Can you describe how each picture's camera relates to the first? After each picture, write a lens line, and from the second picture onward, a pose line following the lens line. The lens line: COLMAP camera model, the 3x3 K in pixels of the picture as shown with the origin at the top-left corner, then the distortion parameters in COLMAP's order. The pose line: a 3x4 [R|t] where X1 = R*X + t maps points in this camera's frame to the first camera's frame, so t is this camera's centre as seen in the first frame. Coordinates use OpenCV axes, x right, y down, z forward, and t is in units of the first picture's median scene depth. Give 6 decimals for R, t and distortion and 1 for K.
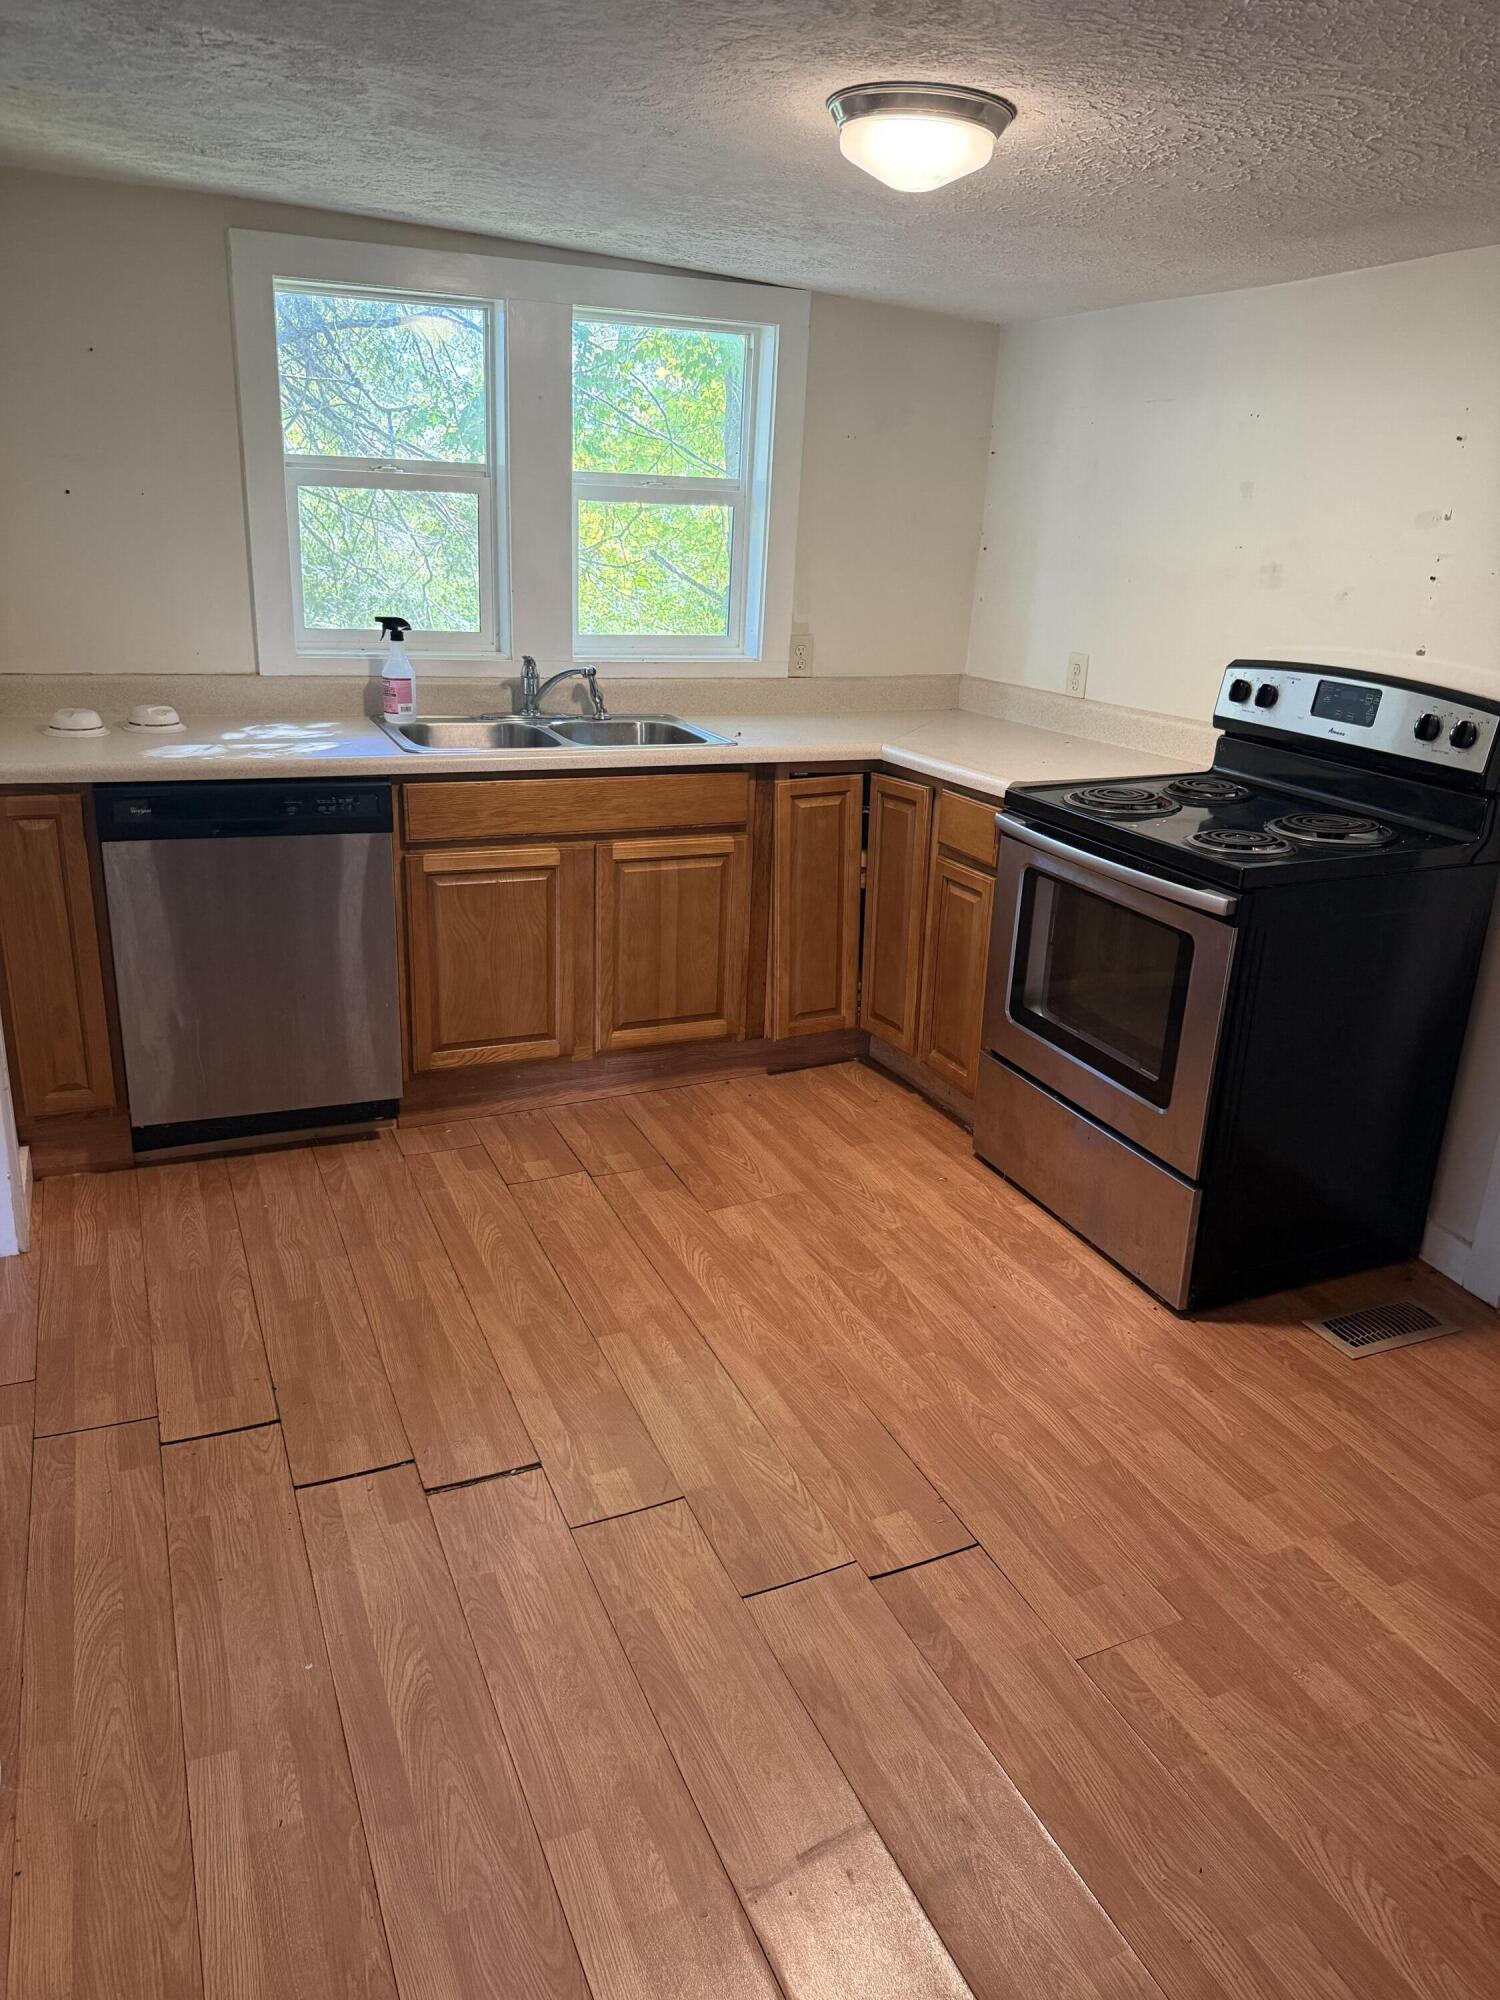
lens RADIAL K [[1401.2, 0, 750.0], [0, 1401.2, 1000.0], [0, 0, 1]] dist [0.044998, -0.103947]
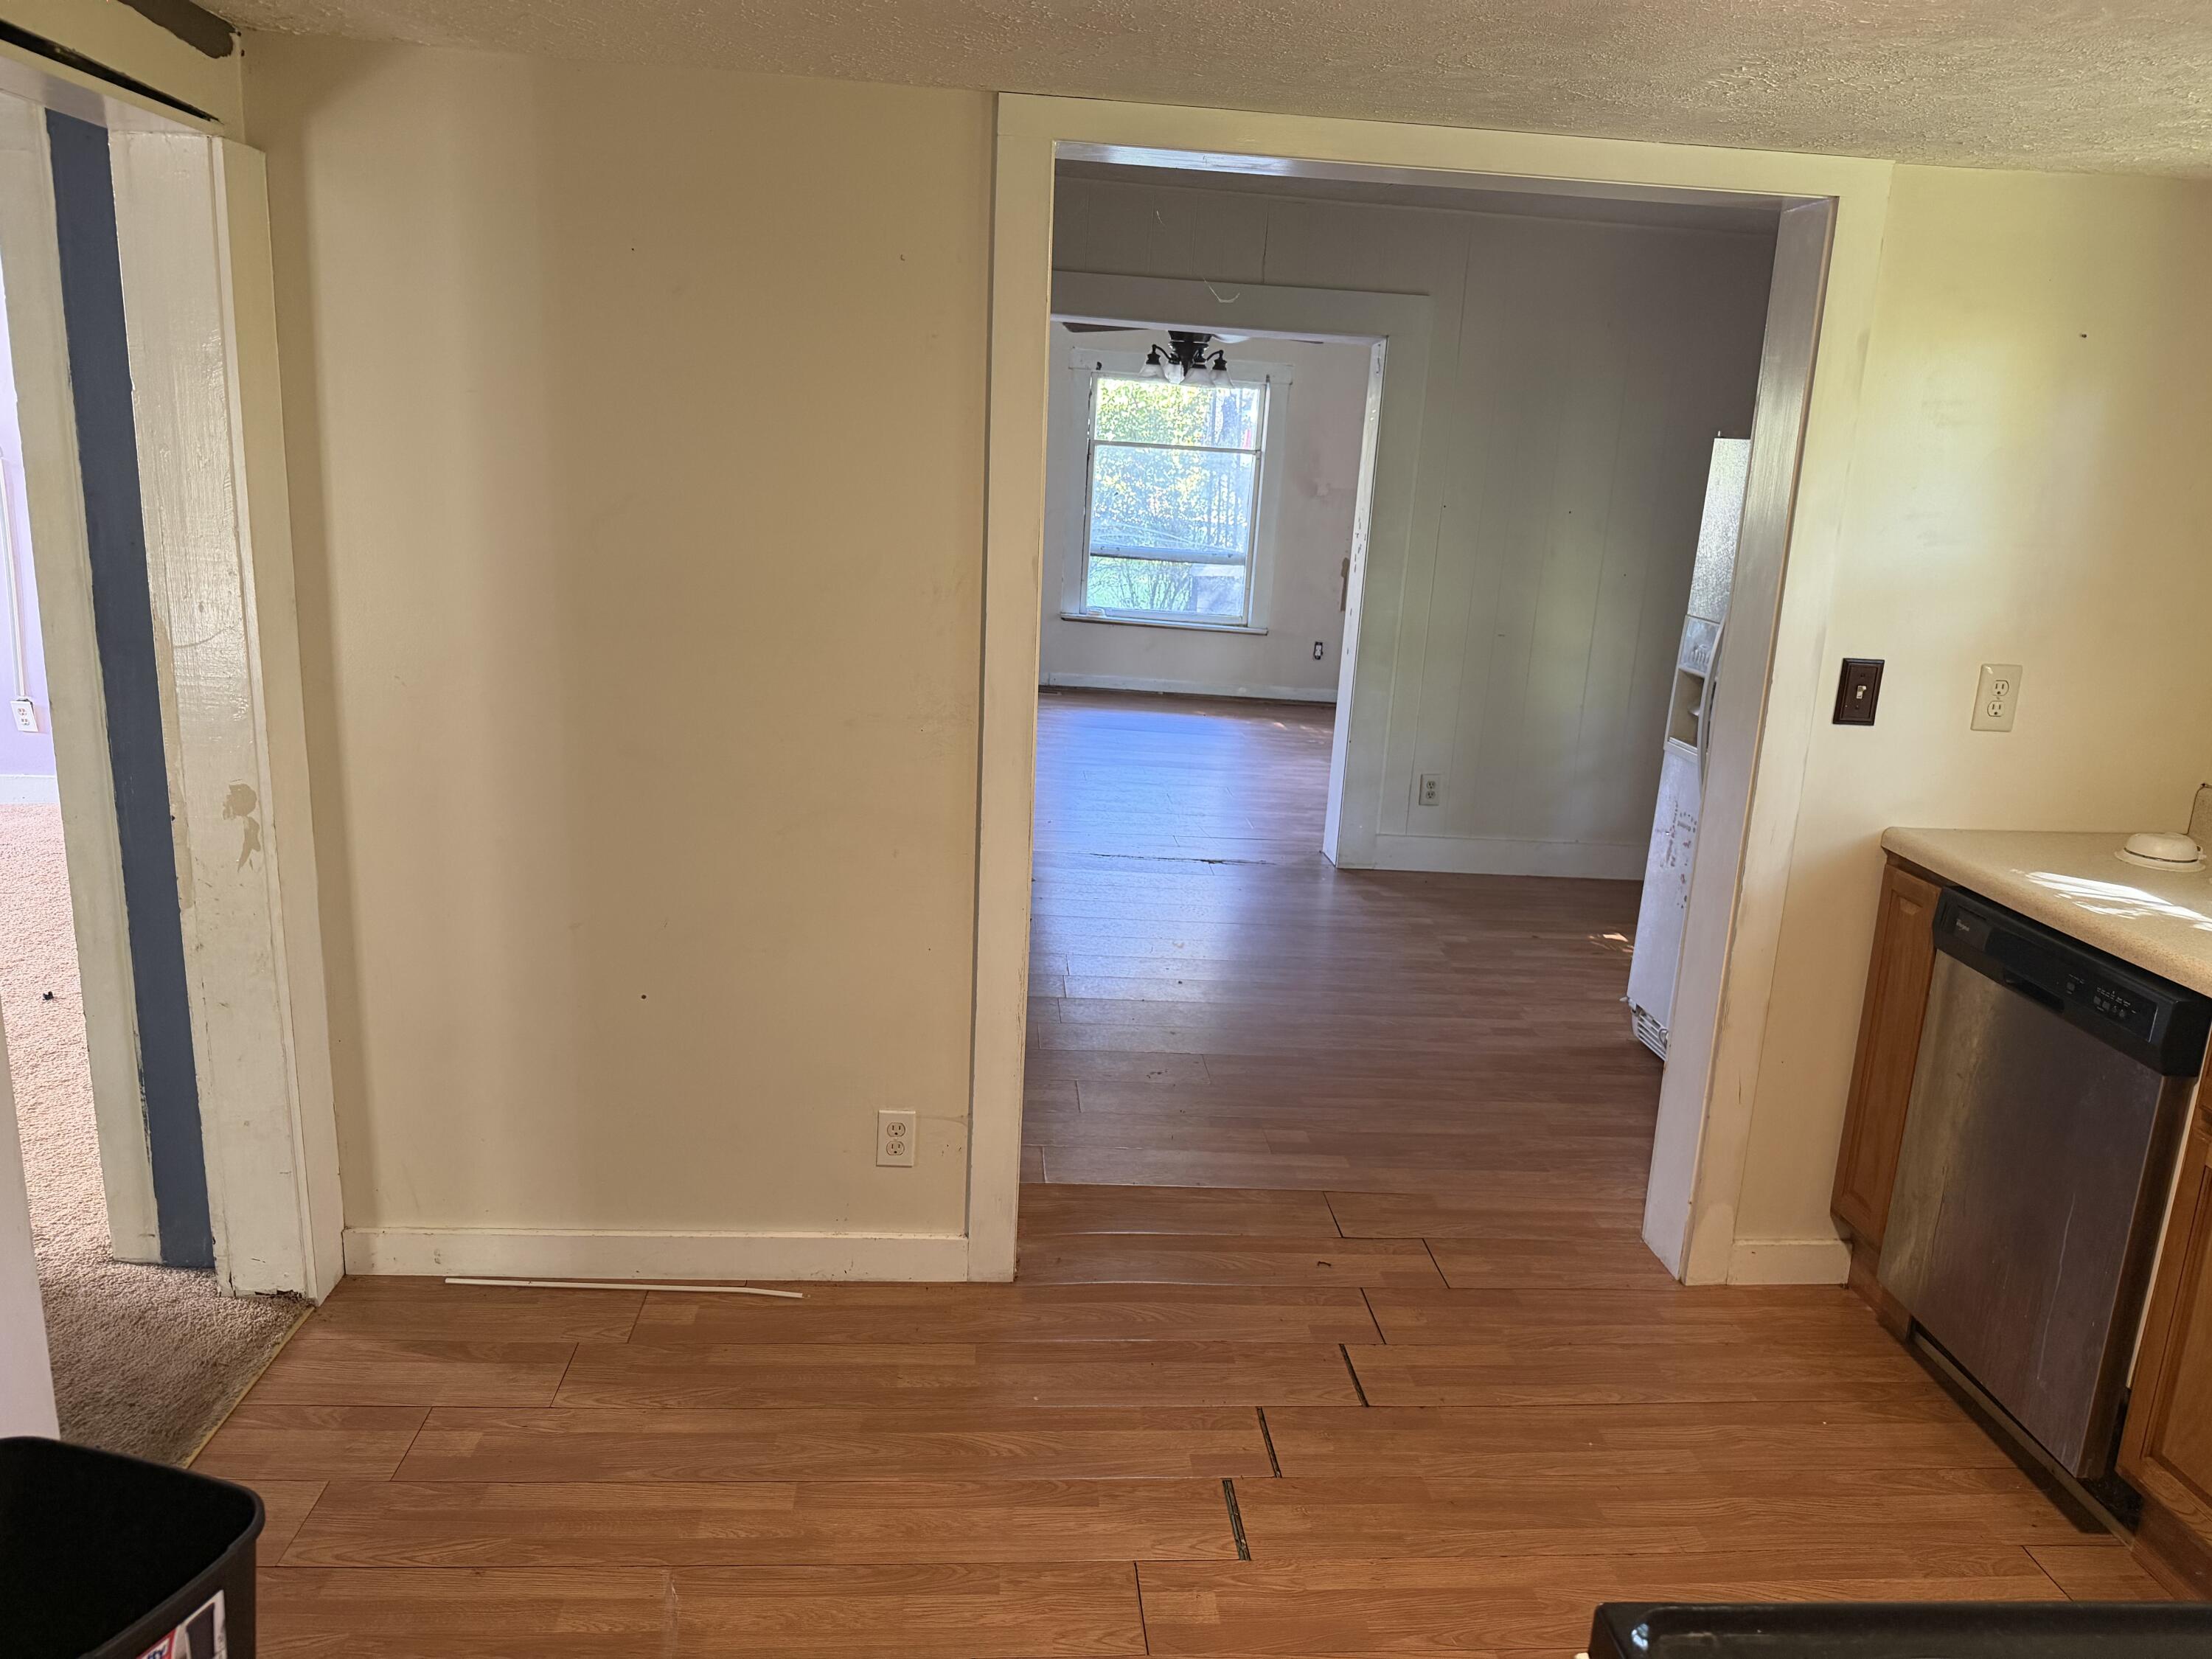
lens RADIAL K [[1549.8, 0, 1106.0], [0, 1549.8, 829.5], [0, 0, 1]] dist [0.044998, -0.103947]
pose [[-0.331976, 0.157214, -0.930094, 0.644091], [-0.375016, 0.882745, 0.283064, -0.285828], [0.865538, 0.442770, -0.234092, 0.851505]]
